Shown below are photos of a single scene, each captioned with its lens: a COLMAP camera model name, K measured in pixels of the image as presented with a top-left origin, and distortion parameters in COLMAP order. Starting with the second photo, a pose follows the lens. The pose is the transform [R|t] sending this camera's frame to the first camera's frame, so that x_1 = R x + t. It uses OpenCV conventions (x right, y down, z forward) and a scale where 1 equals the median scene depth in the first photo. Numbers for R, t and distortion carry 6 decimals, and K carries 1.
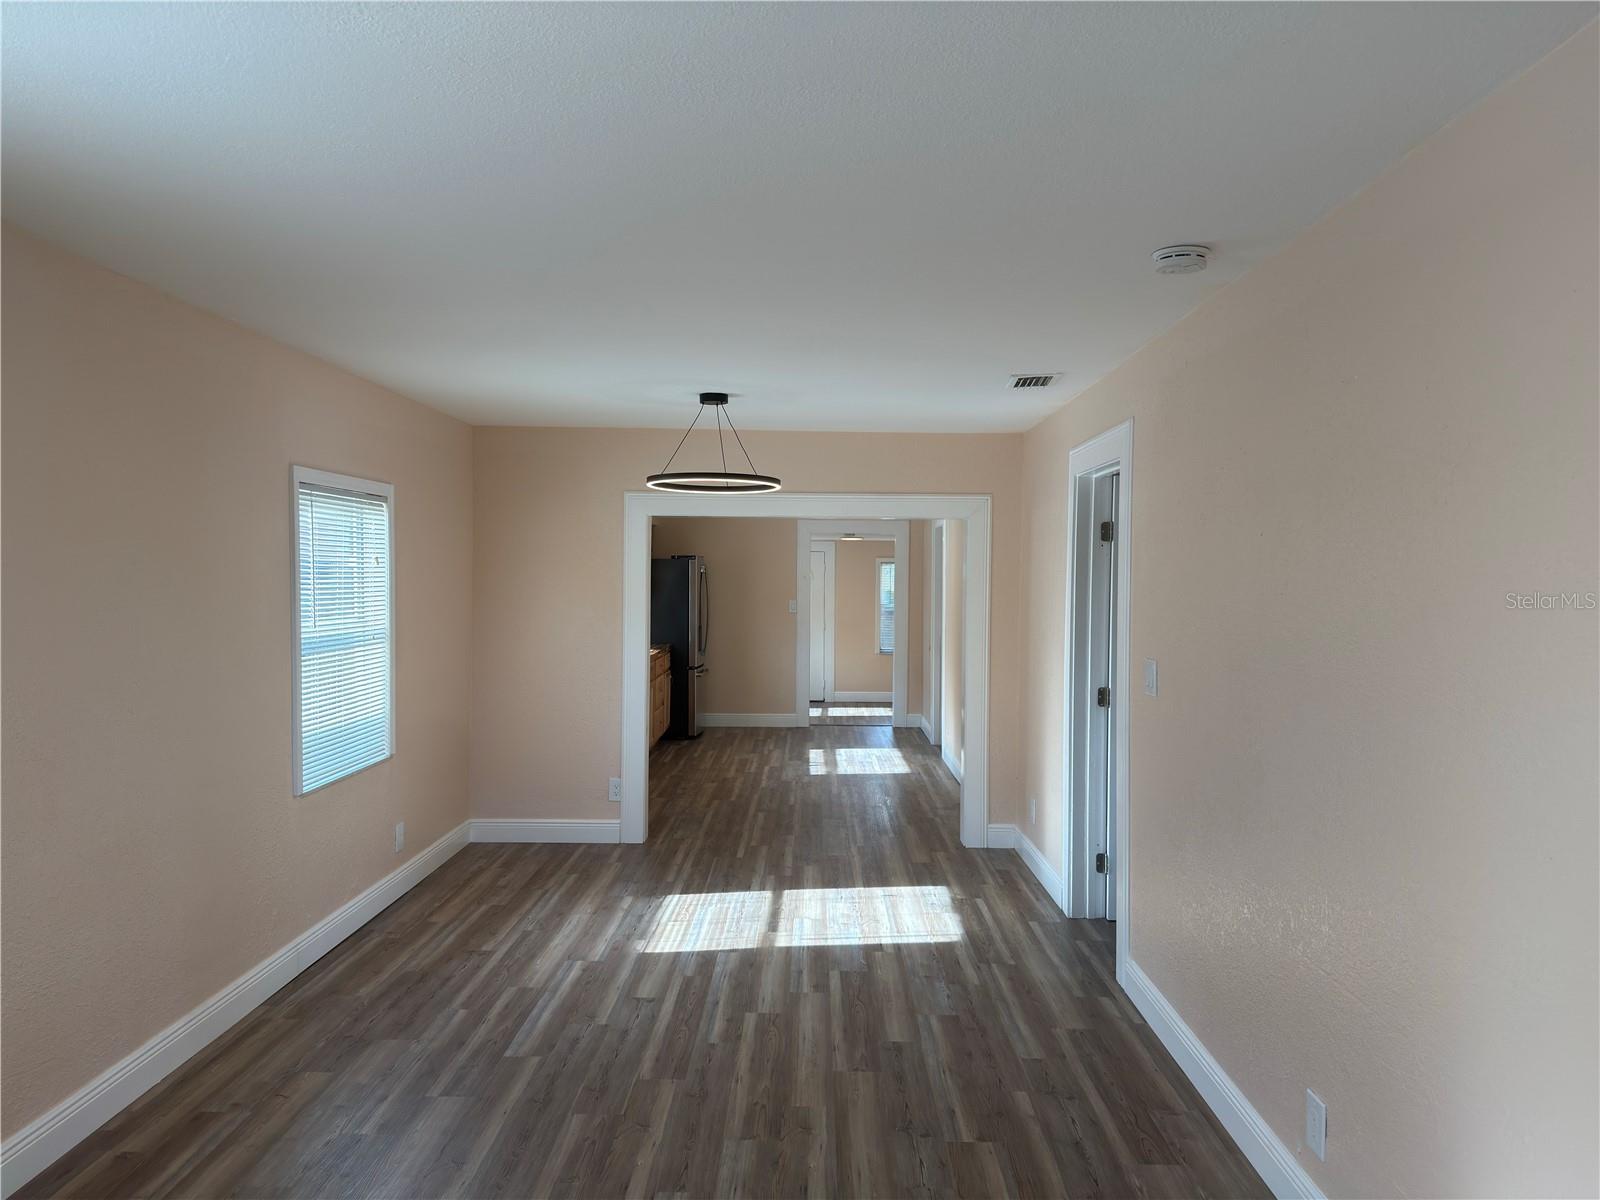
lens RADIAL K [[1128.1, 0, 805.2], [0, 1128.1, 601.0], [0, 0, 1]] dist [0.055767, -0.074558]
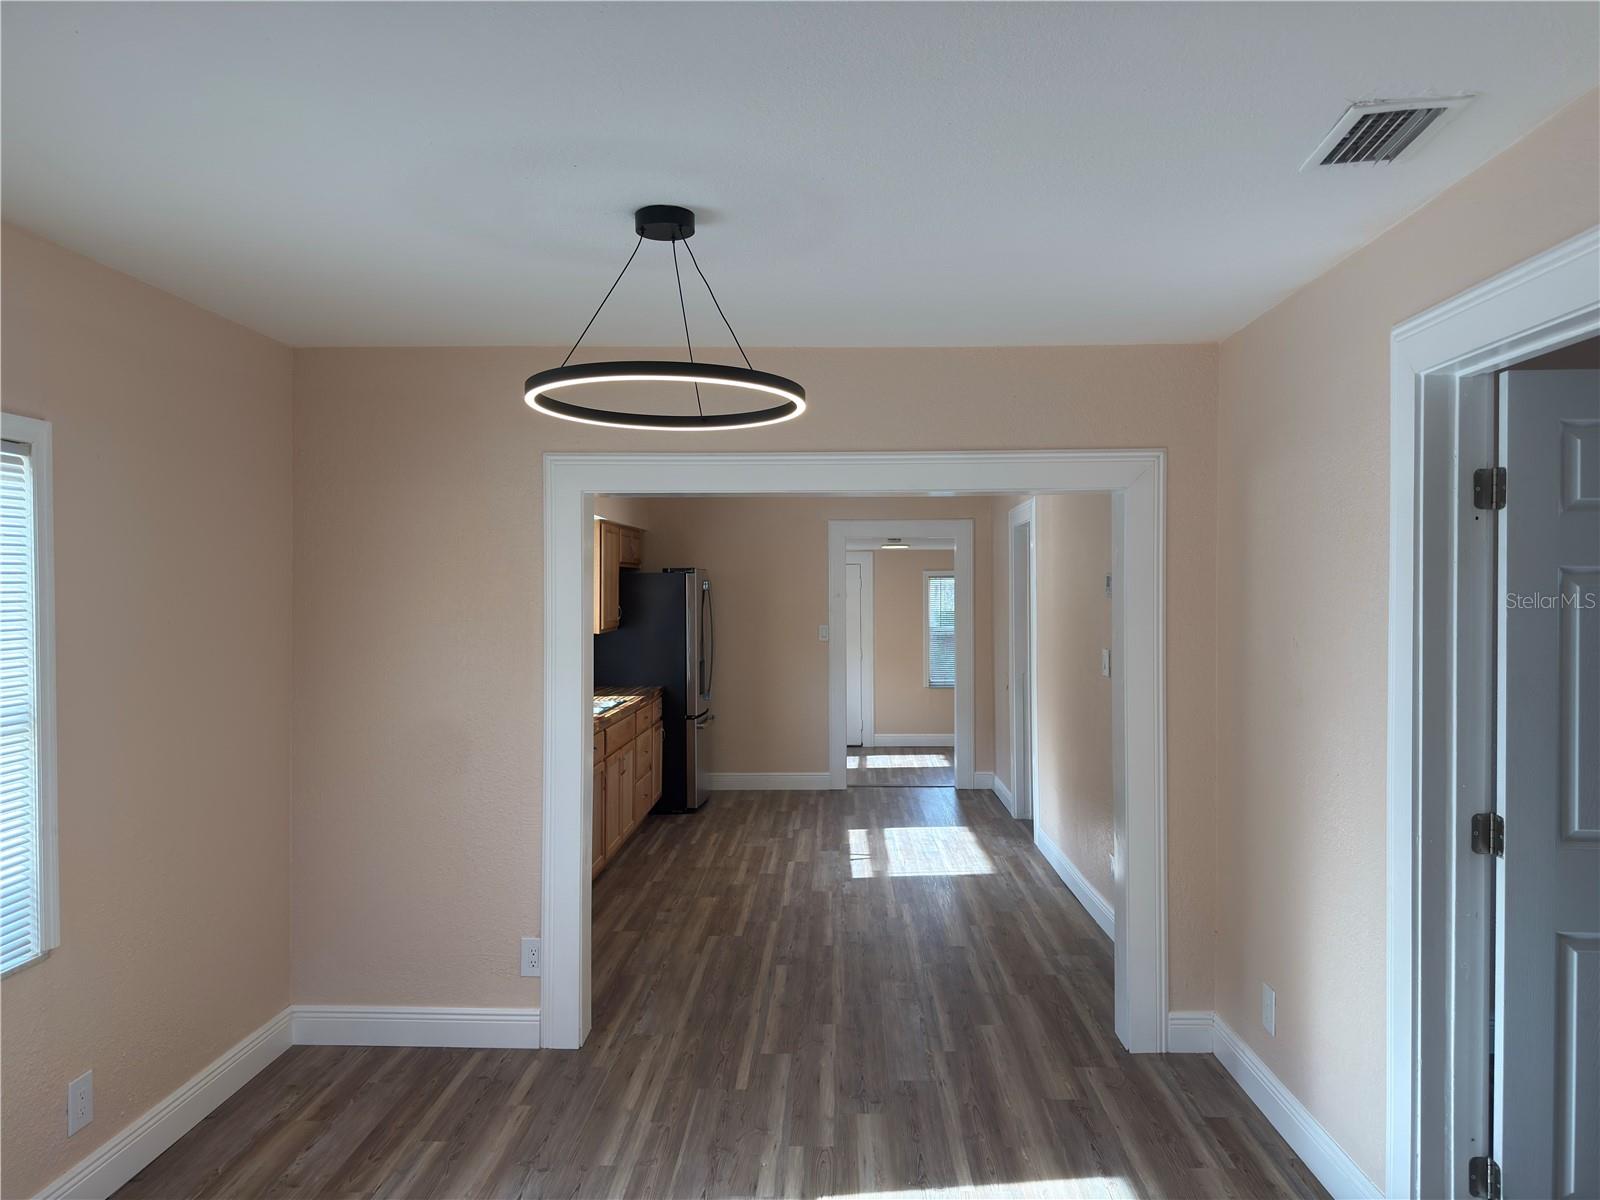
lens RADIAL K [[1128.1, 0, 805.2], [0, 1128.1, 601.0], [0, 0, 1]] dist [0.055767, -0.074558]
pose [[0.999649, -0.011653, -0.023805, -0.011200], [0.011243, 0.999788, -0.017263, -0.009011], [0.024001, 0.016990, 0.999568, 0.510790]]
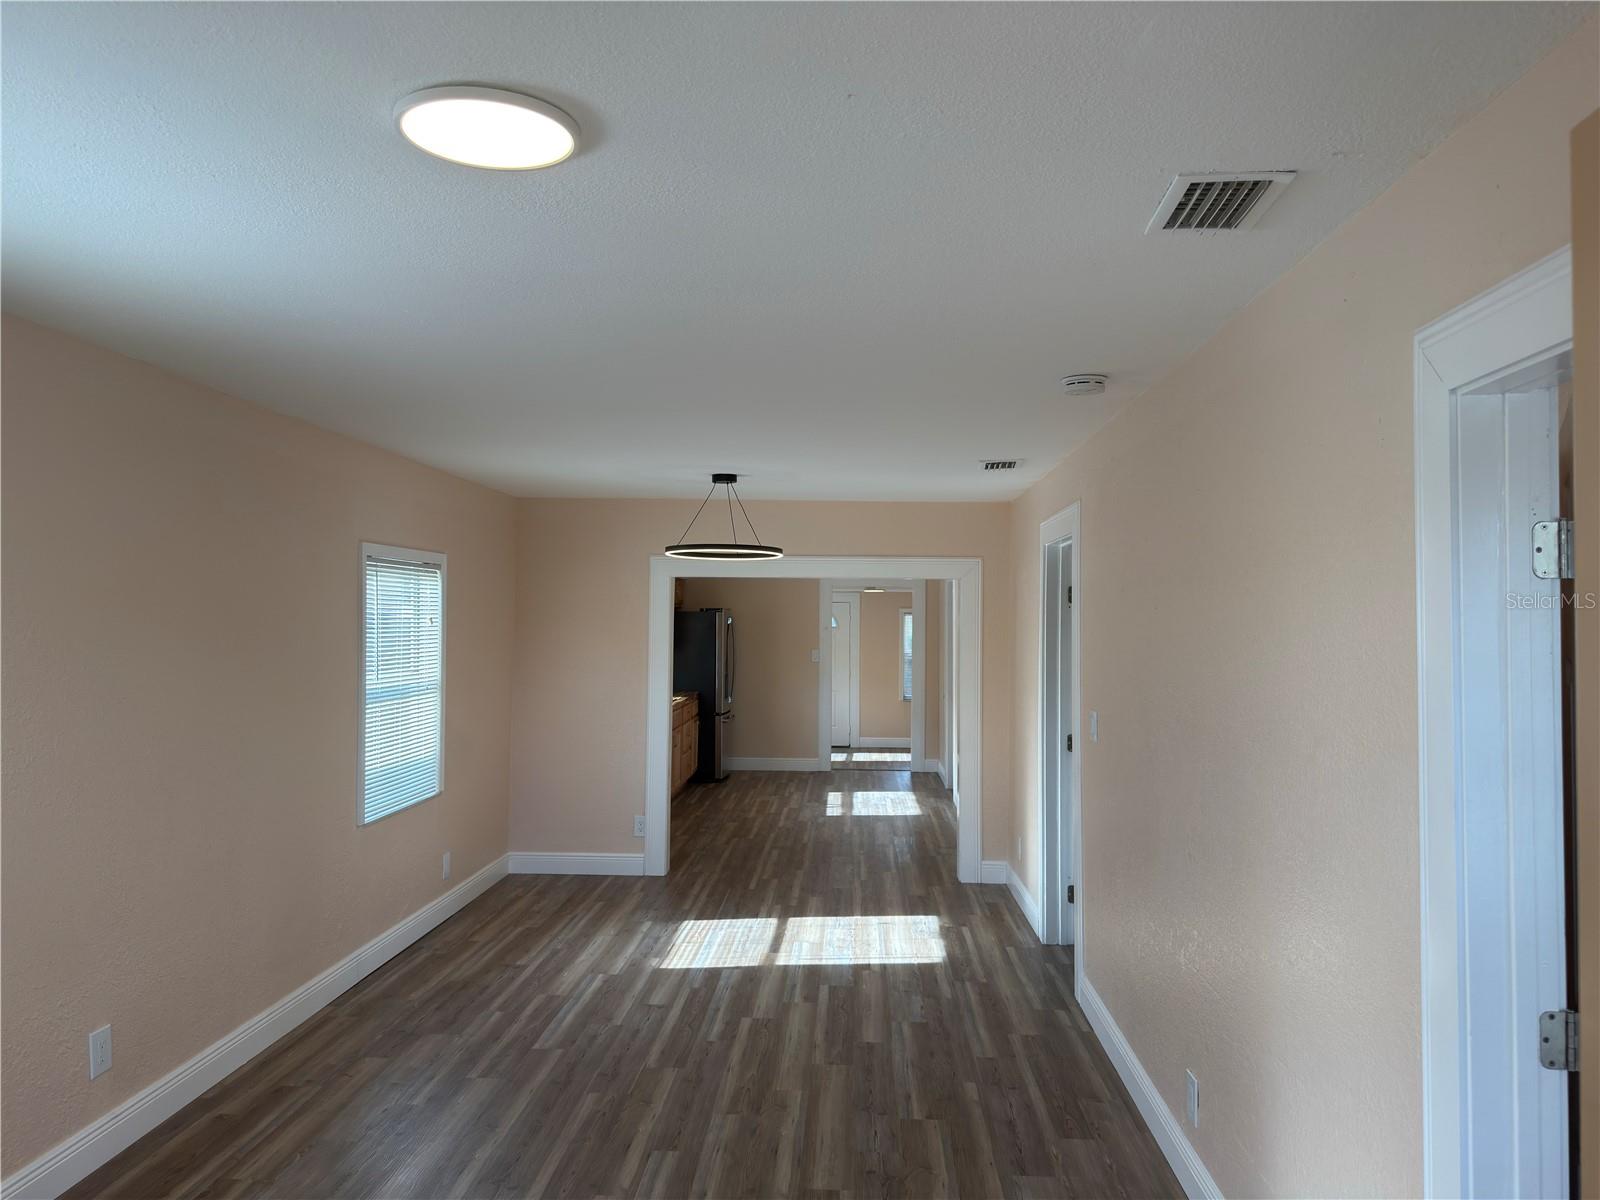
lens RADIAL K [[1128.1, 0, 805.2], [0, 1128.1, 601.0], [0, 0, 1]] dist [0.055767, -0.074558]
pose [[0.999309, -0.000257, -0.037161, 0.042007], [-0.001238, 0.999190, -0.040214, -0.009739], [0.037141, 0.040233, 0.998500, -0.125469]]
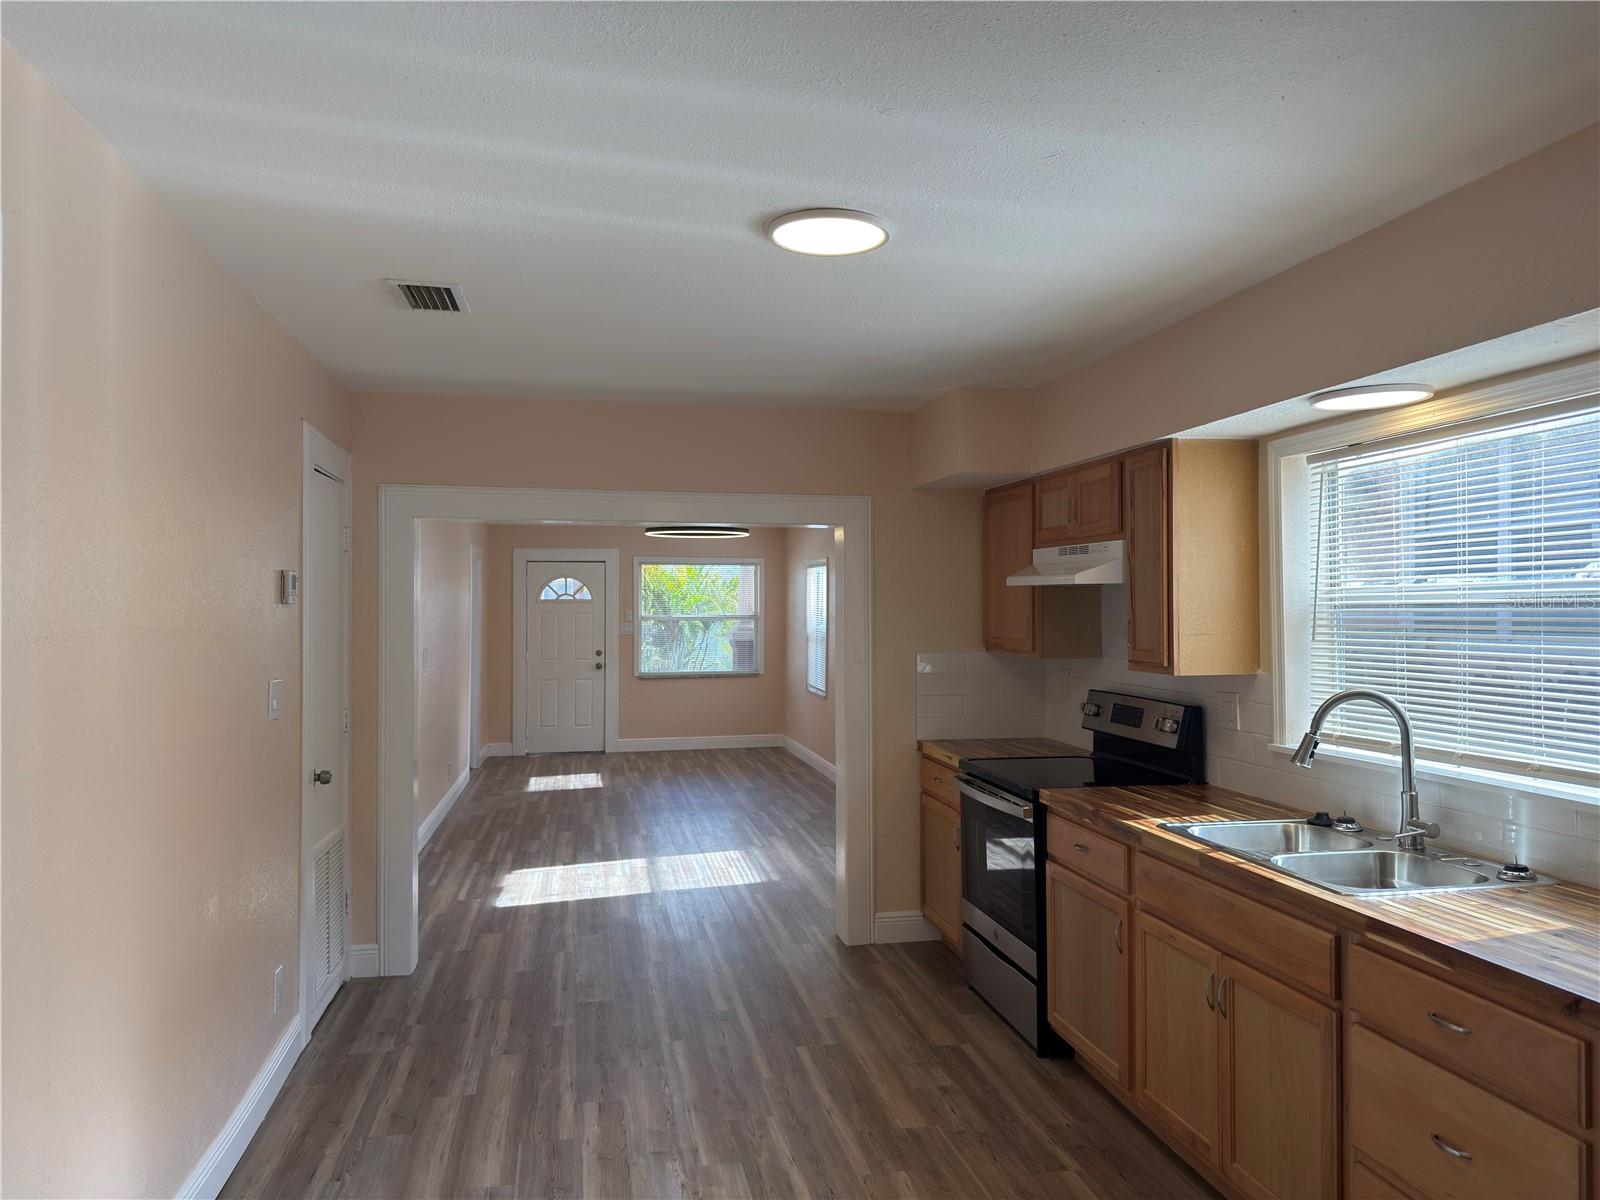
lens RADIAL K [[1129.3, 0, 789.4], [0, 1129.3, 593.8], [0, 0, 1]] dist [0.005596, -0.042011]
pose [[-0.982141, -0.011460, -0.187798, 0.054738], [-0.012496, 0.999913, 0.004333, -0.038227], [0.187732, 0.006602, -0.982198, 2.238732]]
